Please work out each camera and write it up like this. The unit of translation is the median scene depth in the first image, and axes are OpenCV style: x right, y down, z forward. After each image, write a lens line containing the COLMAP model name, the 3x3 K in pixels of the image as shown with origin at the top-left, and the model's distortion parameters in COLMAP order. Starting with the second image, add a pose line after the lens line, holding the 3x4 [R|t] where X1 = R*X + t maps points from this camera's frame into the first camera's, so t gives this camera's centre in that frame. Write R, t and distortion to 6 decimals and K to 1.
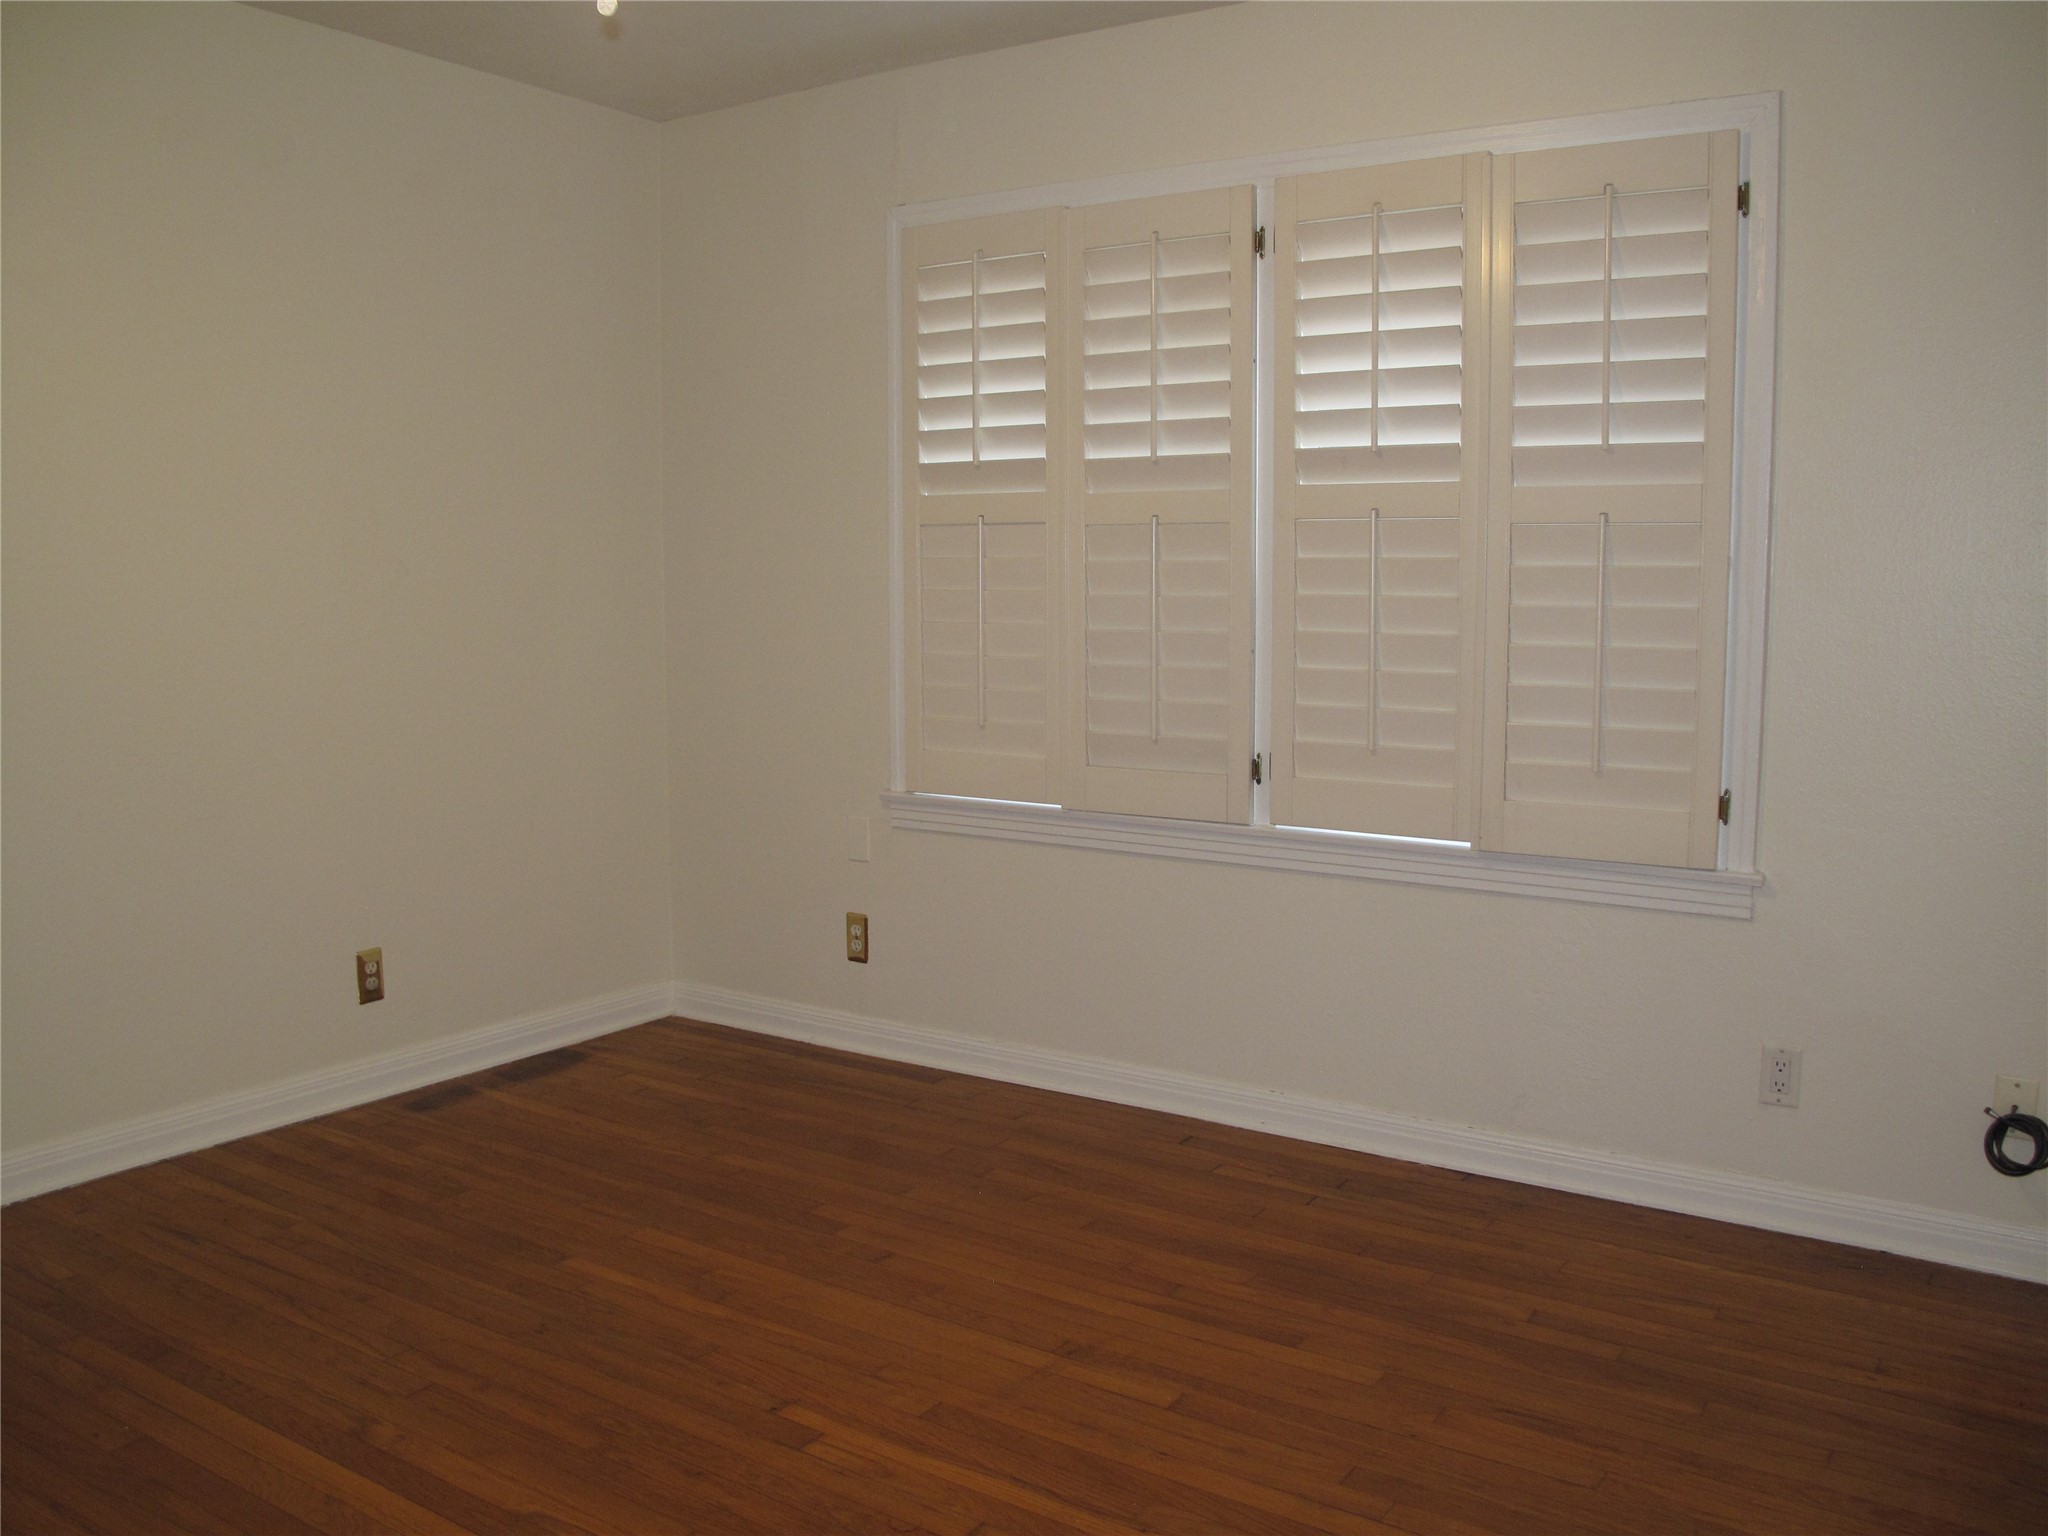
lens RADIAL K [[1743.5, 0, 1030.5], [0, 1743.5, 771.3], [0, 0, 1]] dist [-0.104370, 0.036240]
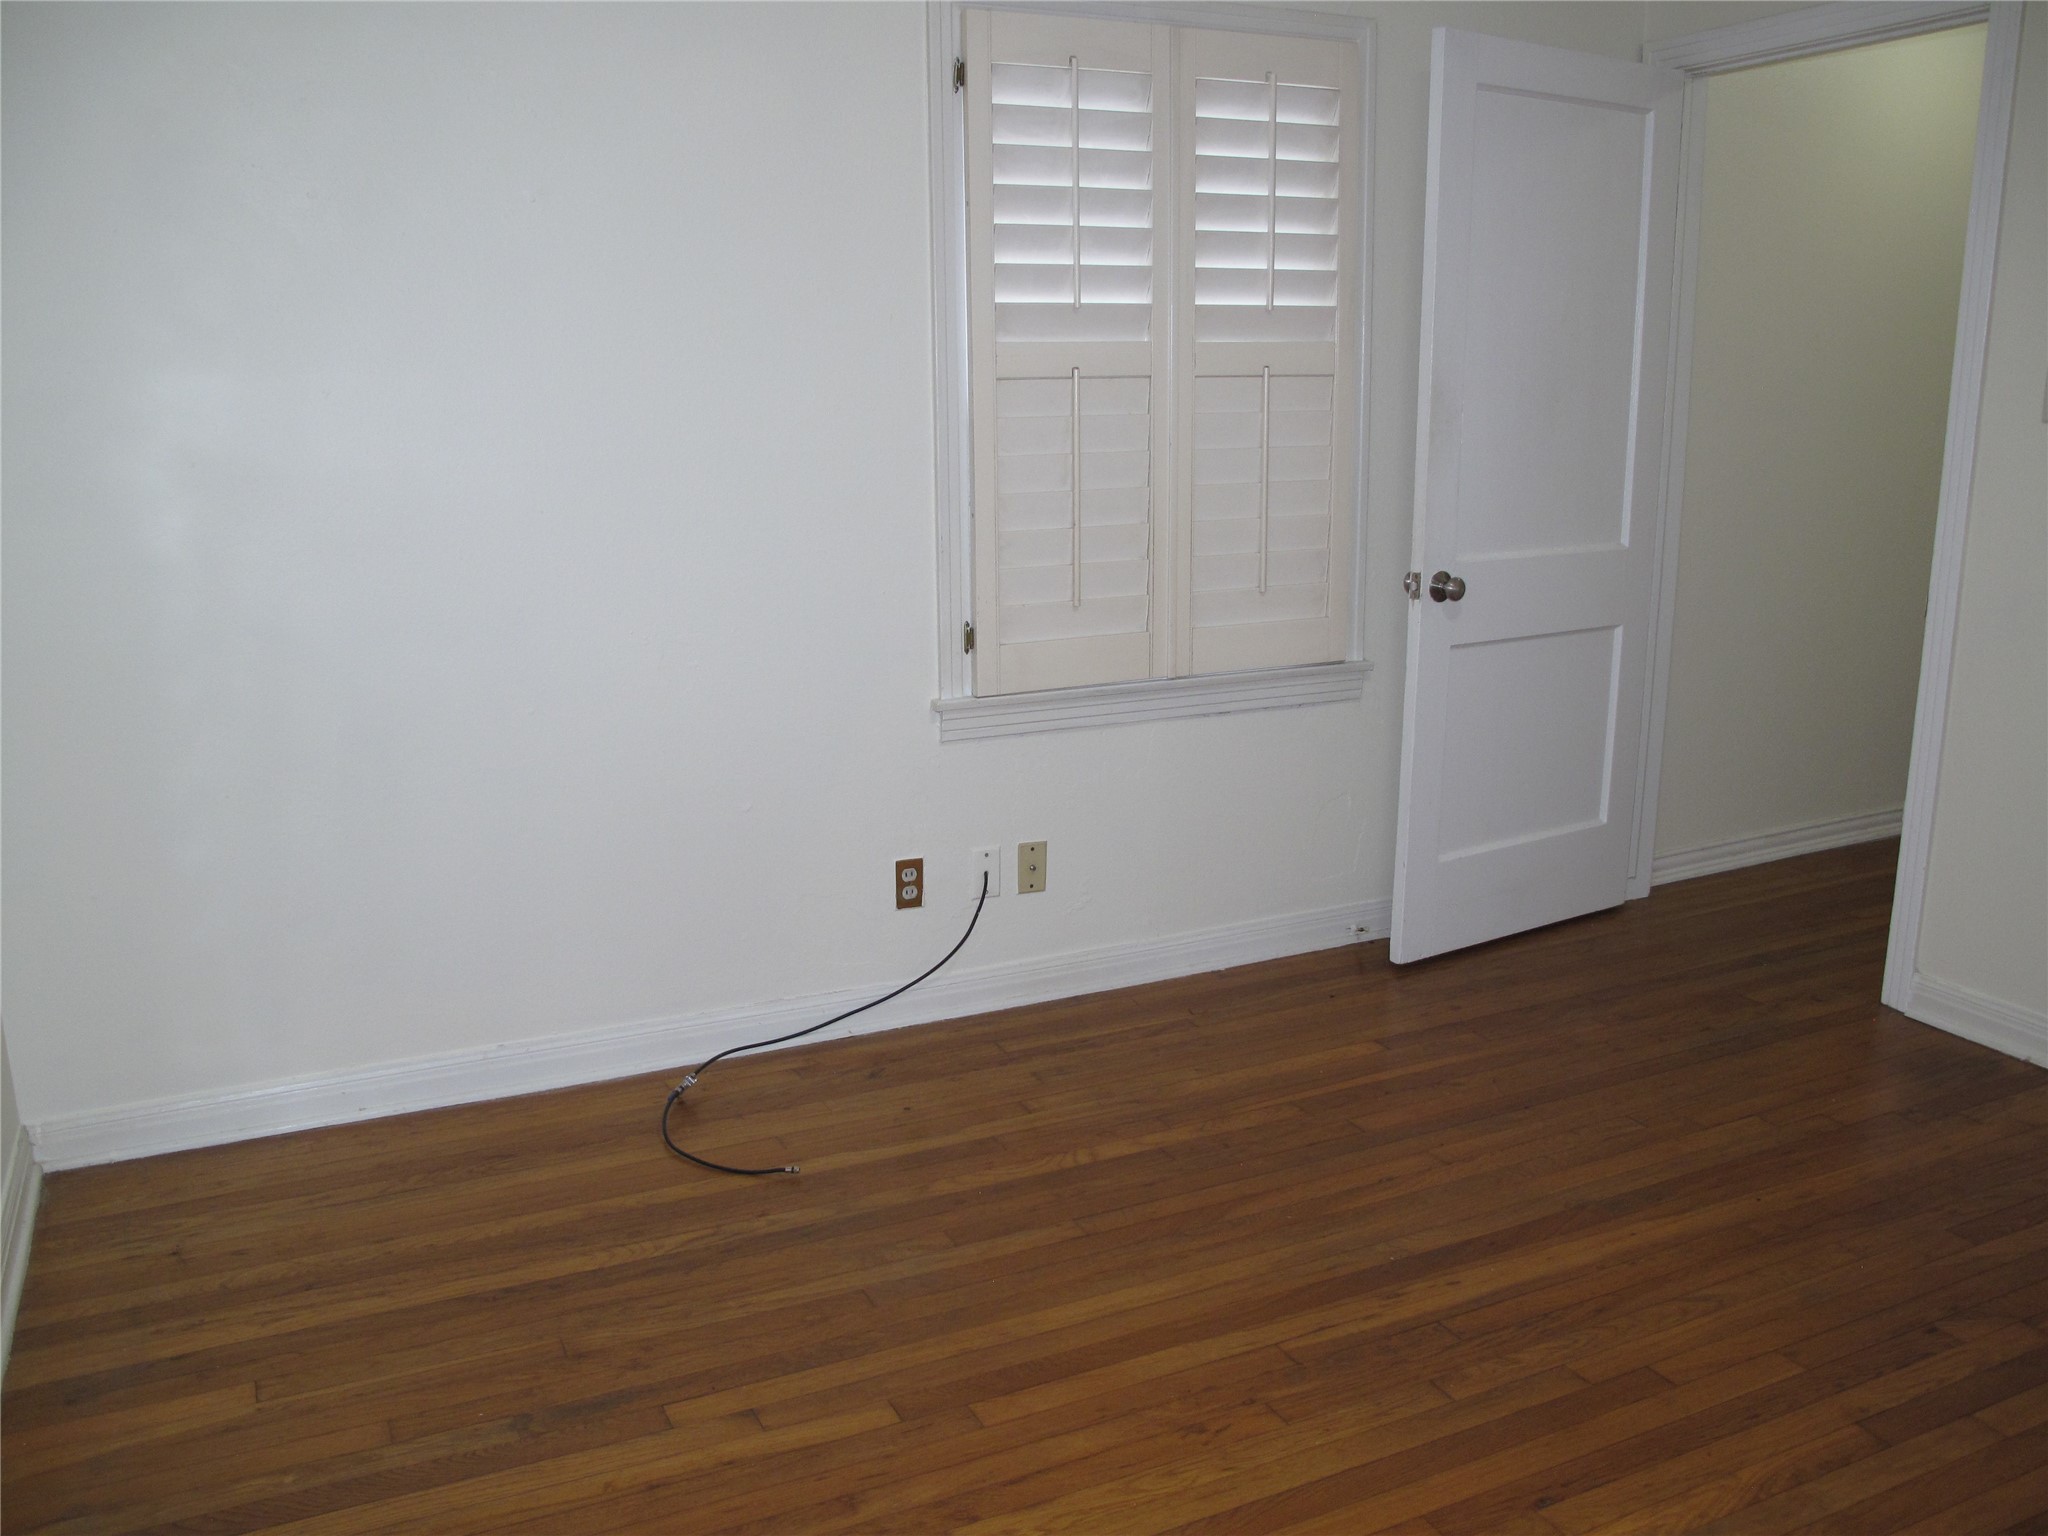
lens RADIAL K [[1743.5, 0, 1030.4], [0, 1743.5, 767.3], [0, 0, 1]] dist [-0.104370, 0.036240]
pose [[0.543238, -0.181520, 0.819722, -0.712733], [0.121644, 0.983063, 0.137076, -0.063150], [-0.830720, 0.025250, 0.556118, 0.480823]]
